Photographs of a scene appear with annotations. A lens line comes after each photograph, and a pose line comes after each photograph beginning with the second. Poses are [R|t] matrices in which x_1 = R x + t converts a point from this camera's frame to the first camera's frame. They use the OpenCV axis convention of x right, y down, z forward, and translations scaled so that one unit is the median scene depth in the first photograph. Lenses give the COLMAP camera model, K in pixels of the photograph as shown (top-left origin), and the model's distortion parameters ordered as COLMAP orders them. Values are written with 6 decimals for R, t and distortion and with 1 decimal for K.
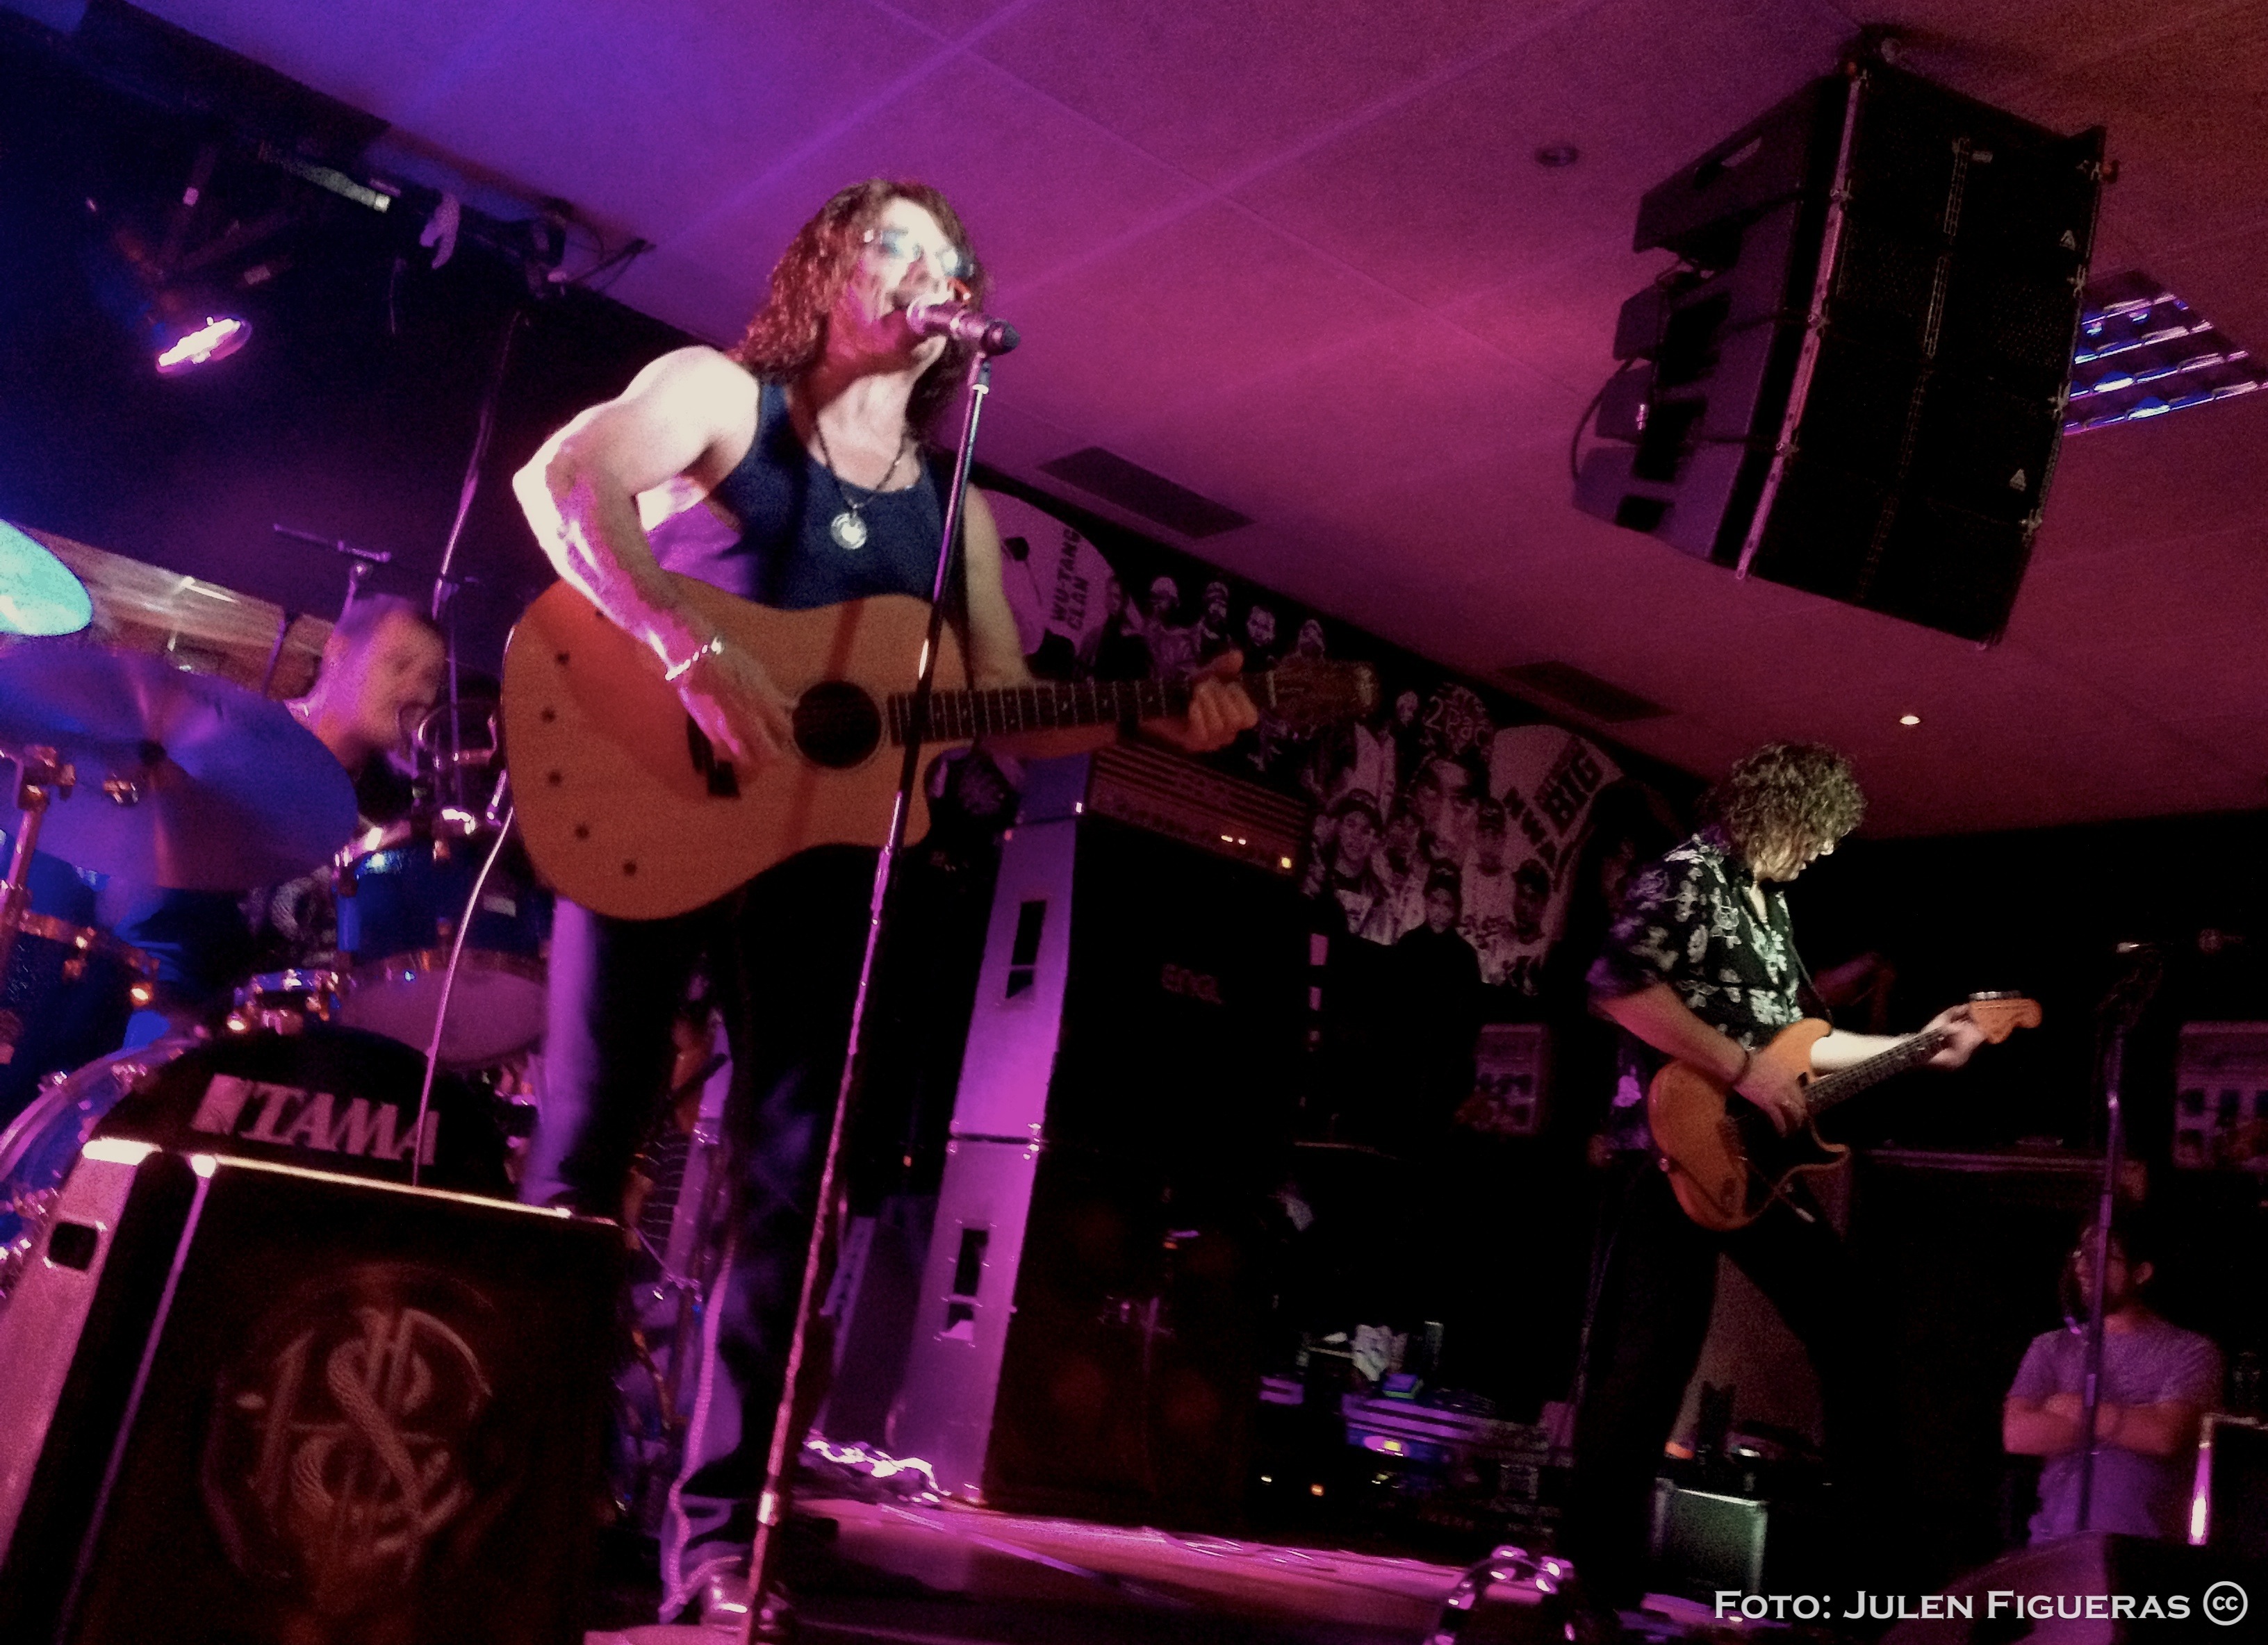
lens RADIAL K [[2246.6, 0, 1145.3], [0, 2246.6, 802.8], [0, 0, 1]] dist [0.100825, 0.000000]
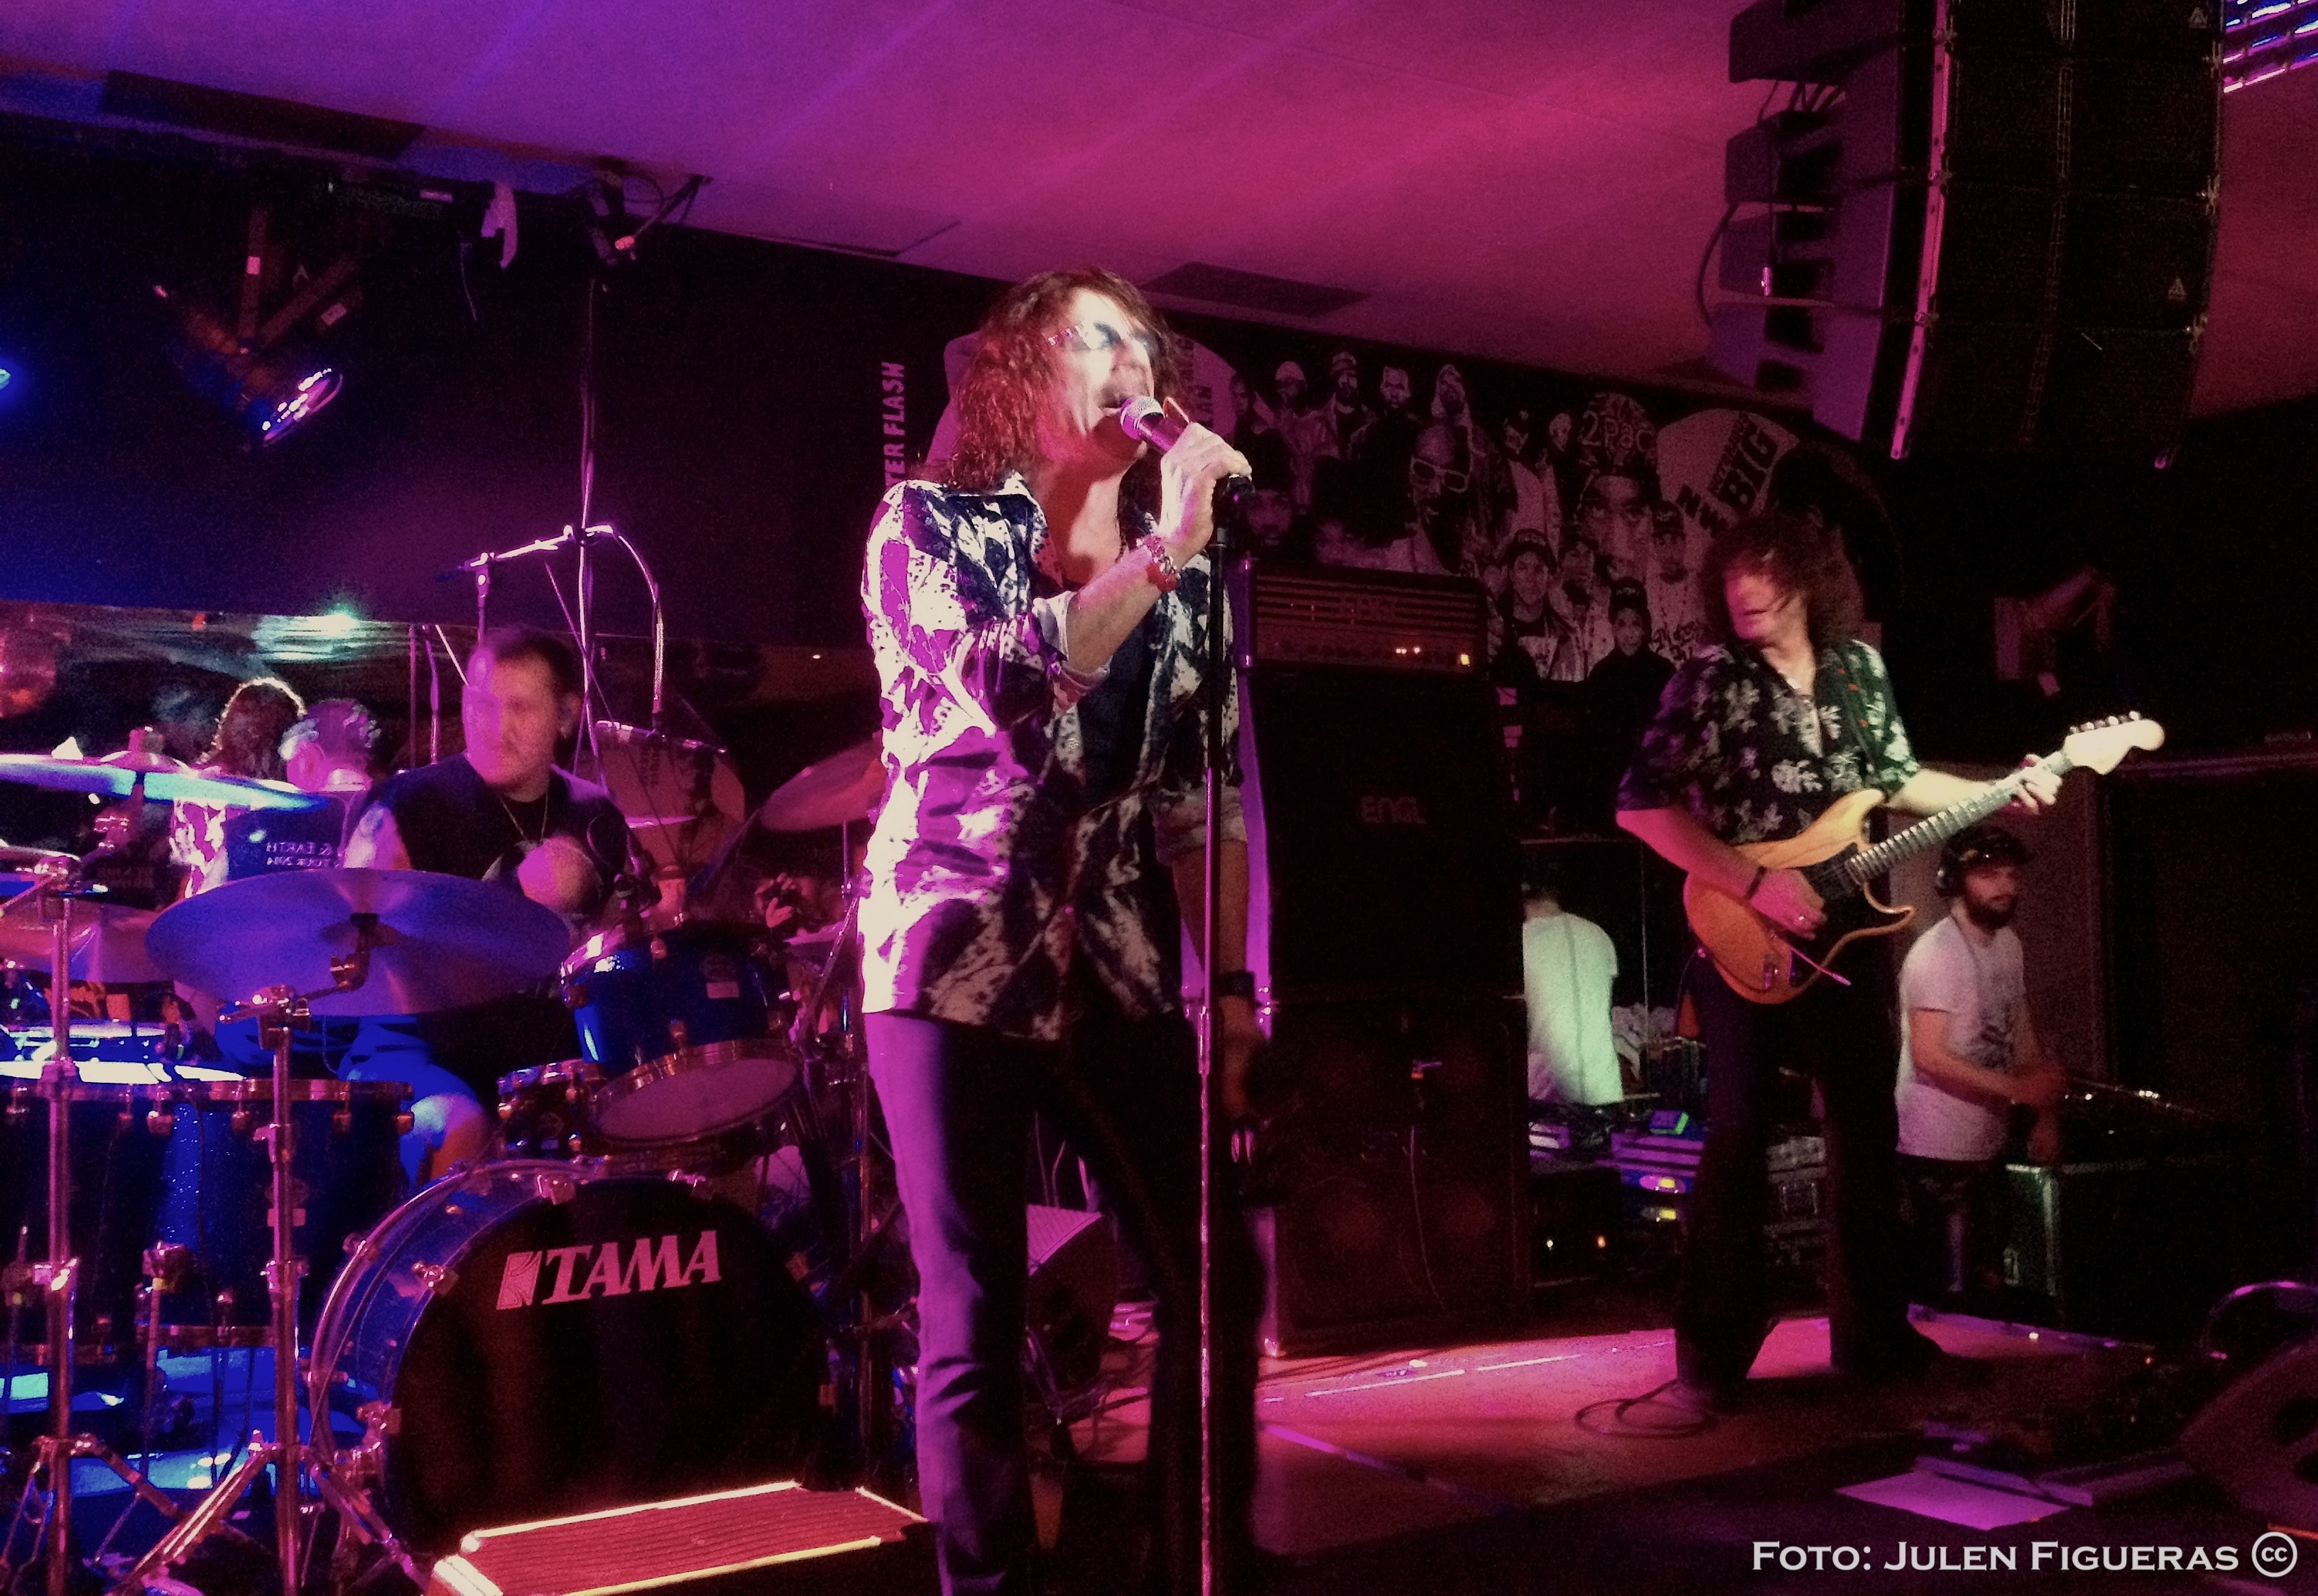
lens RADIAL K [[2322.1, 0, 1155.6], [0, 2322.1, 722.4], [0, 0, 1]] dist [0.074457, 0.000000]
pose [[0.980192, -0.178123, -0.086576, 0.012952], [0.189321, 0.971068, 0.145552, -0.115209], [0.058145, -0.159060, 0.985555, -0.006800]]
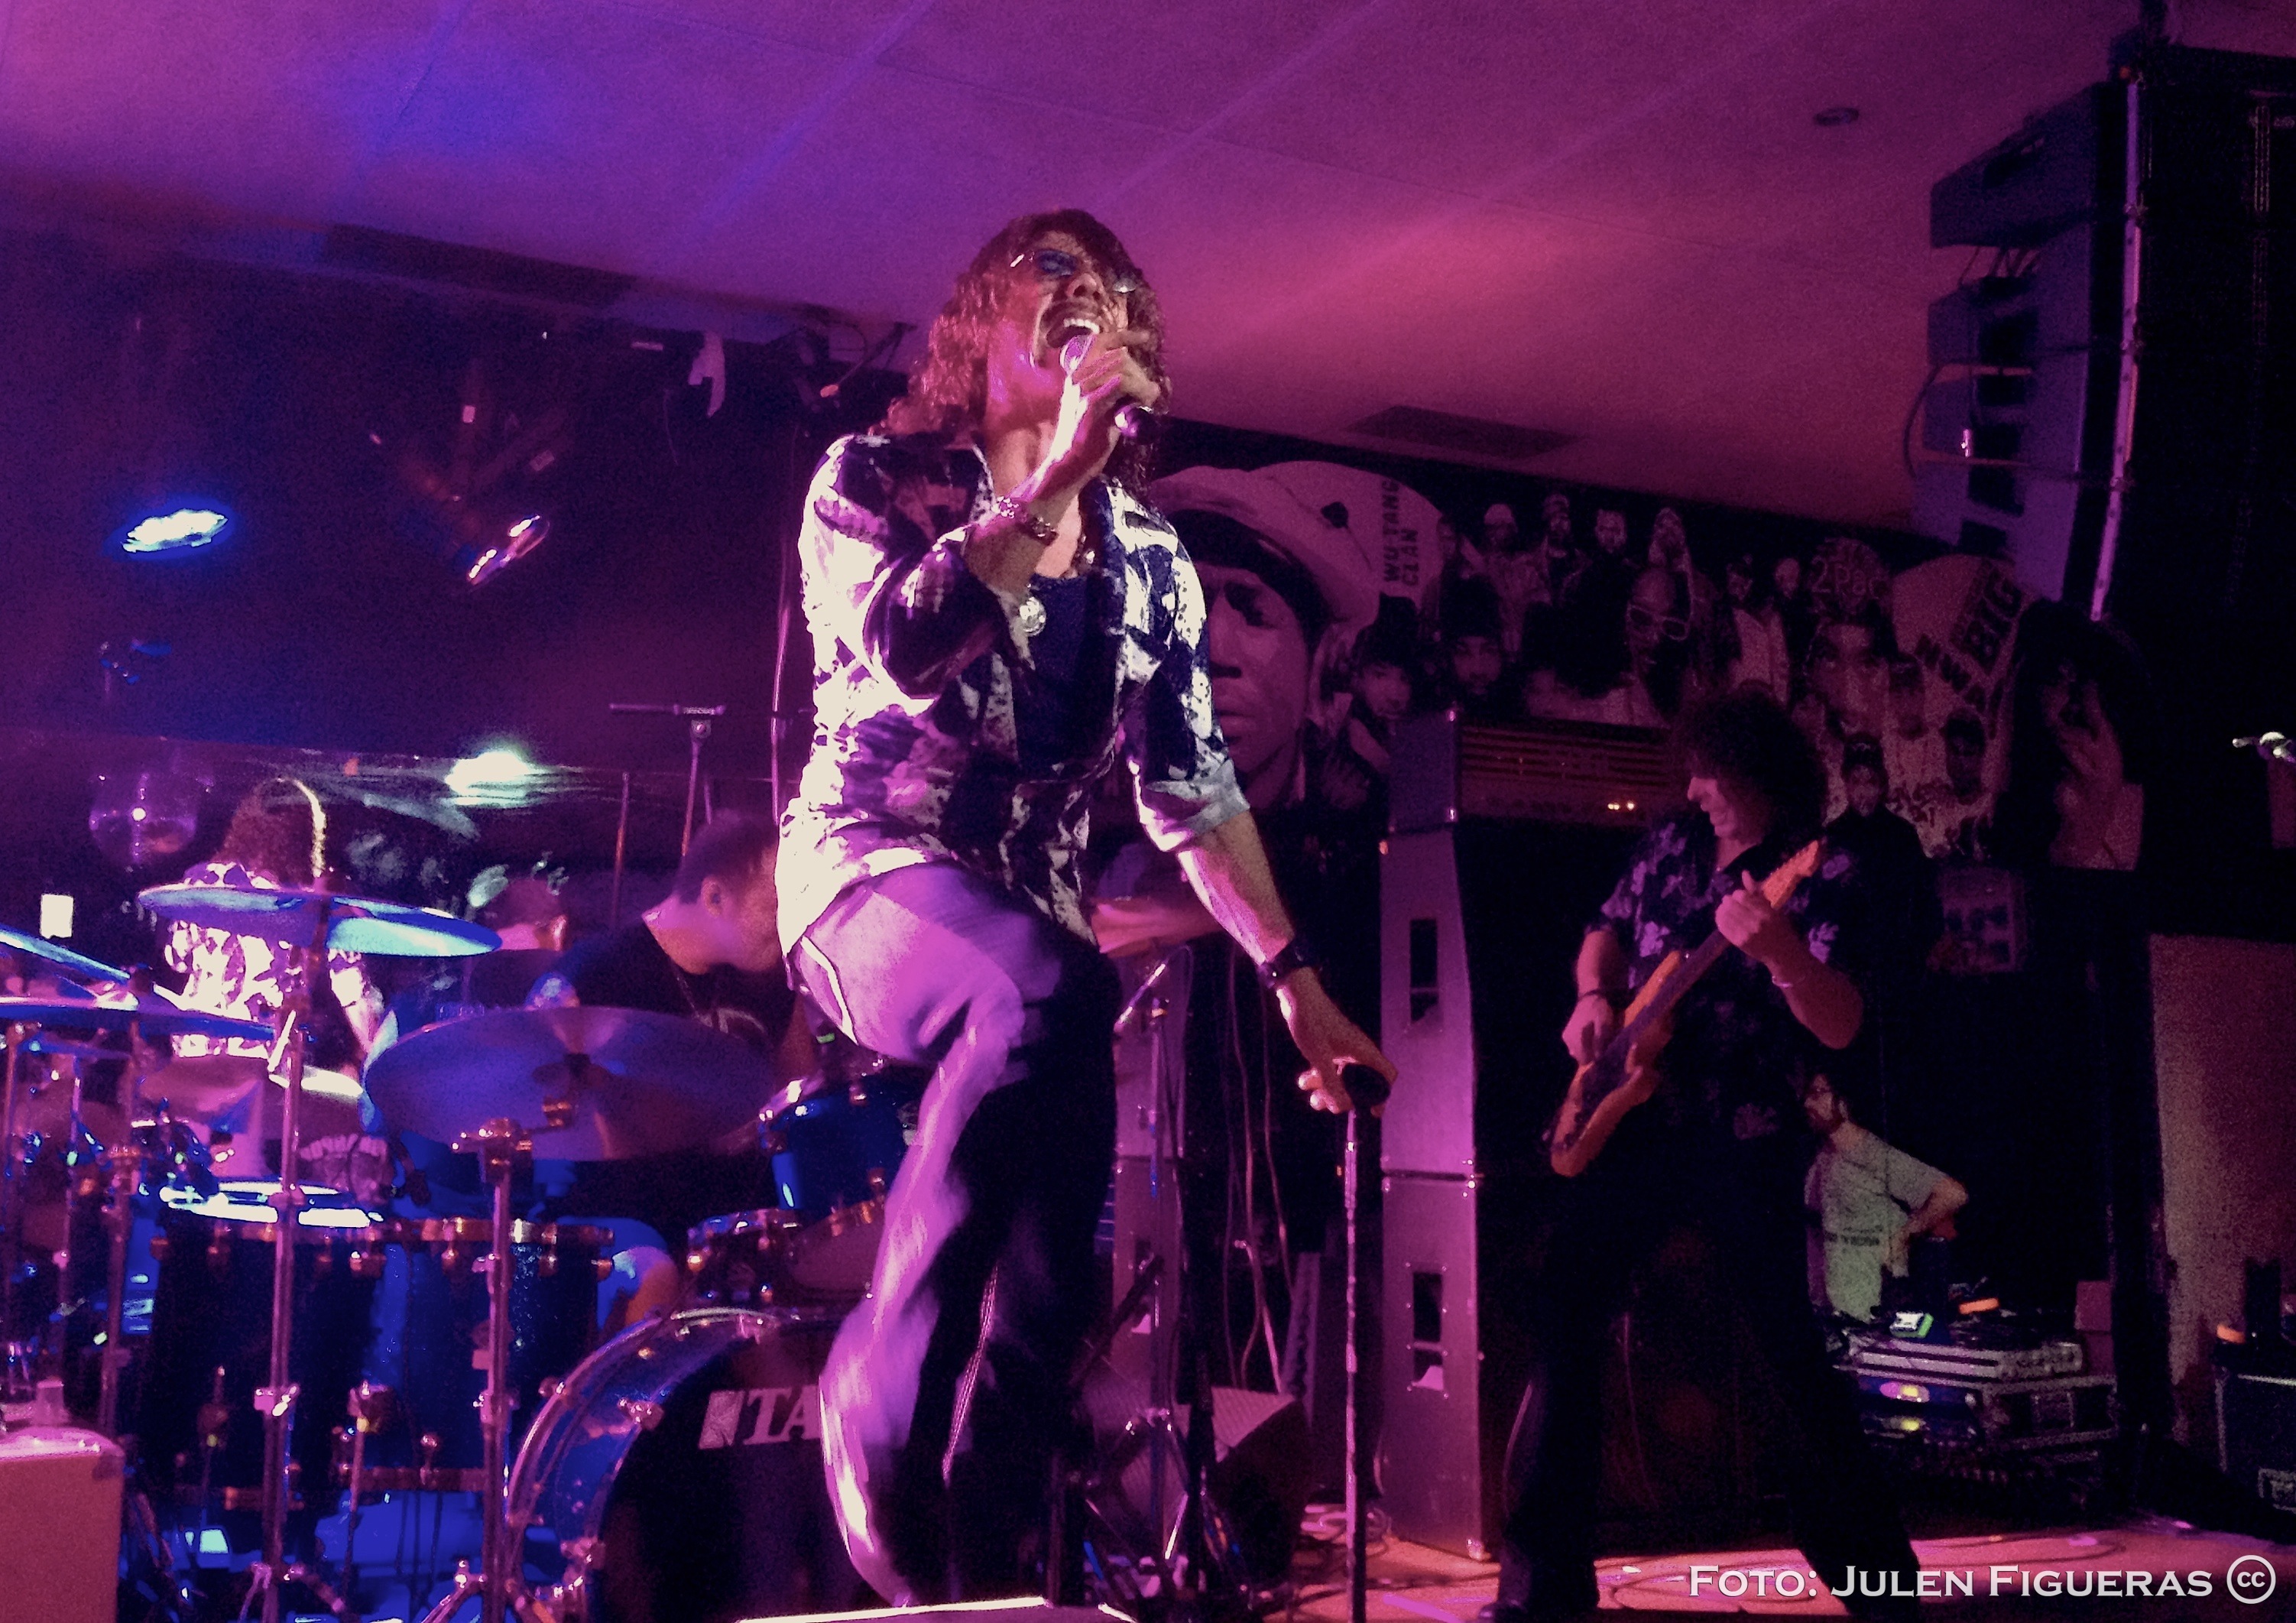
lens RADIAL K [[2627.8, 0, 1226.1], [0, 2627.8, 671.4], [0, 0, 1]] dist [0.106720, 0.000000]
pose [[0.976782, -0.176156, -0.121929, 0.021193], [0.183979, 0.981328, 0.056104, -0.124095], [0.109769, -0.077234, 0.990952, -0.094925]]
